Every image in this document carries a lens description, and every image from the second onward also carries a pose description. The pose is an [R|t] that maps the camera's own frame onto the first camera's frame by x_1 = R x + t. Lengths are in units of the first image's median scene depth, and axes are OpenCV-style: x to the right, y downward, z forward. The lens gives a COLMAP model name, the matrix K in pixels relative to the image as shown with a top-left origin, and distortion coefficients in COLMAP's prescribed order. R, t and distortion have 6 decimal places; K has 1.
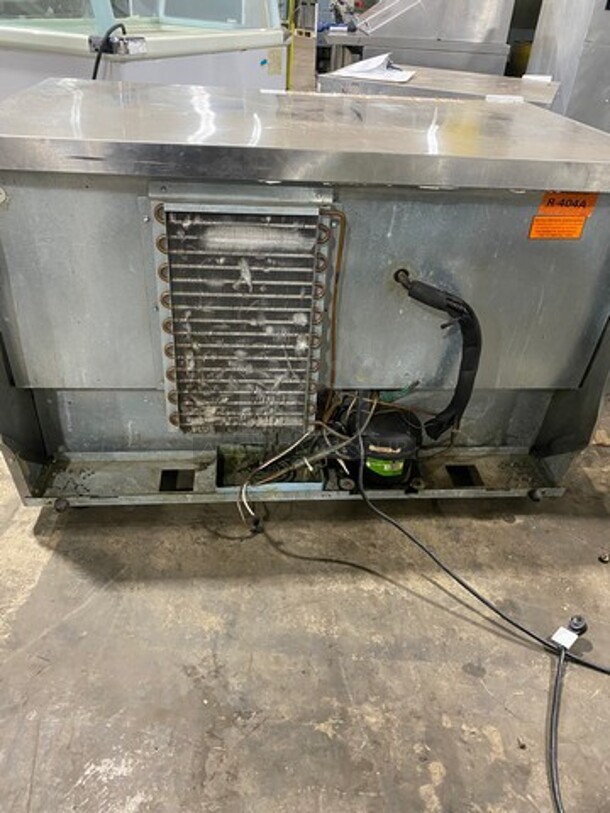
lens RADIAL K [[630.2, 0, 303.3], [0, 630.2, 407.8], [0, 0, 1]] dist [0.034779, -0.023819]
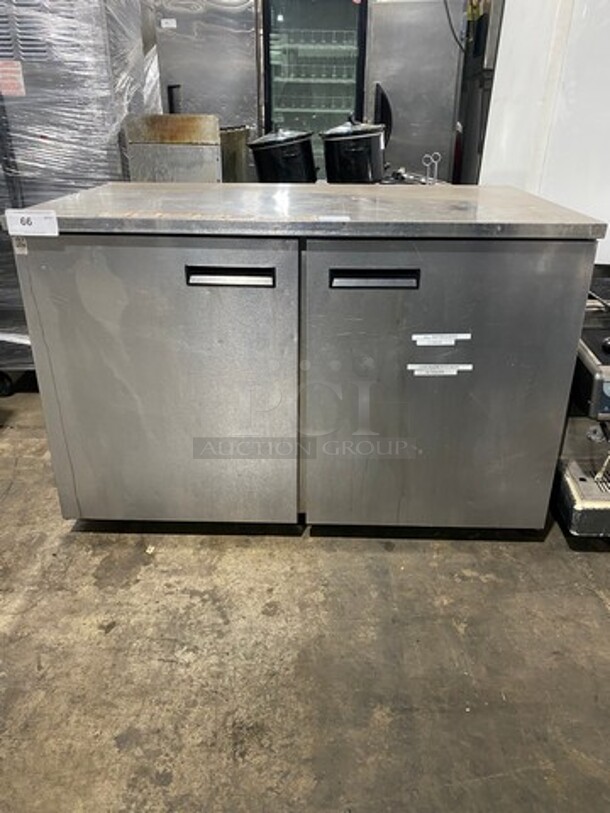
lens RADIAL K [[630.2, 0, 310.6], [0, 630.2, 402.6], [0, 0, 1]] dist [0.034779, -0.023819]
pose [[-0.025169, -0.473127, 0.880635, -0.771132], [0.549018, 0.729634, 0.407692, -0.462590], [-0.835431, 0.493746, 0.241392, 0.628894]]
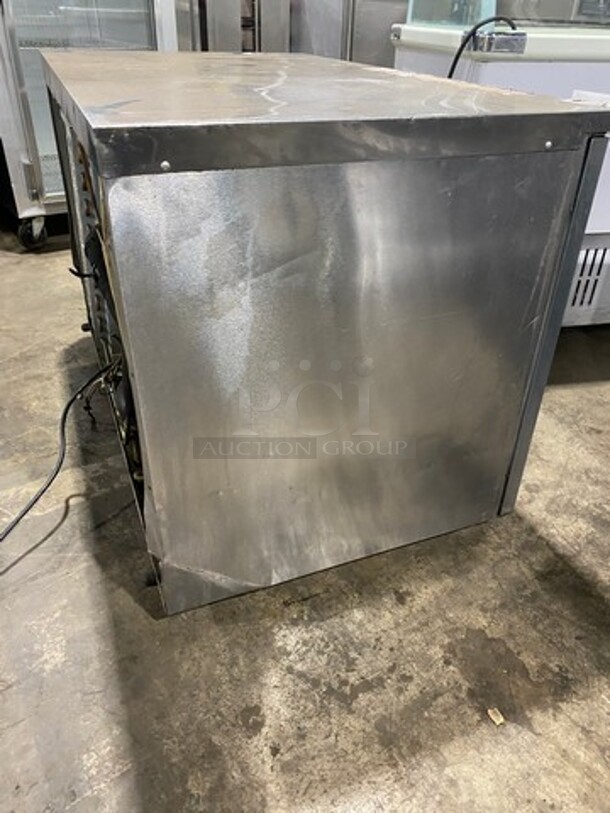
lens RADIAL K [[630.2, 0, 306.6], [0, 630.2, 406.0], [0, 0, 1]] dist [0.034779, -0.023819]
pose [[0.571280, 0.405048, -0.713845, 0.525674], [-0.454554, 0.880316, 0.135733, -0.230141], [0.683388, 0.246940, 0.687024, 0.567061]]
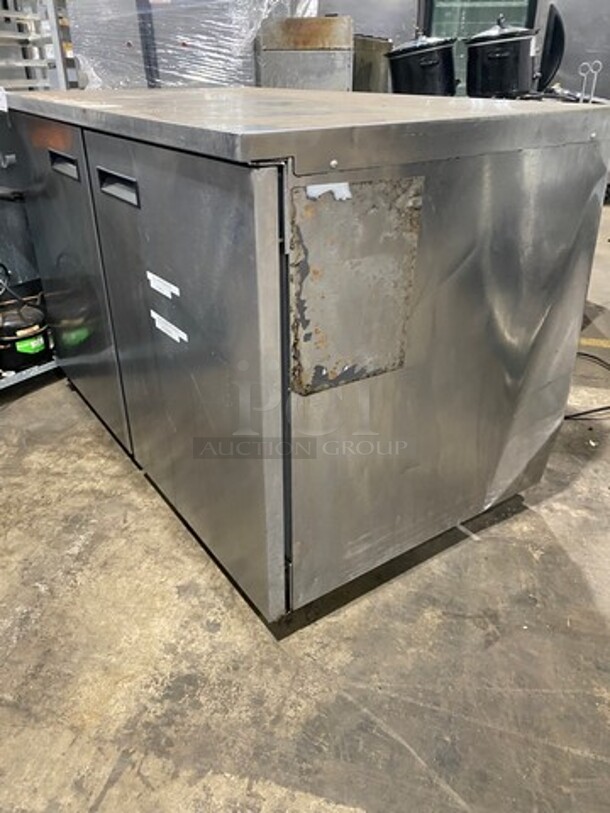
lens RADIAL K [[630.2, 0, 301.9], [0, 630.2, 409.0], [0, 0, 1]] dist [0.034779, -0.023819]
pose [[0.223321, -0.520832, 0.823931, -0.811298], [0.557122, 0.761806, 0.330556, -0.318309], [-0.799839, 0.385209, 0.460294, 0.606960]]
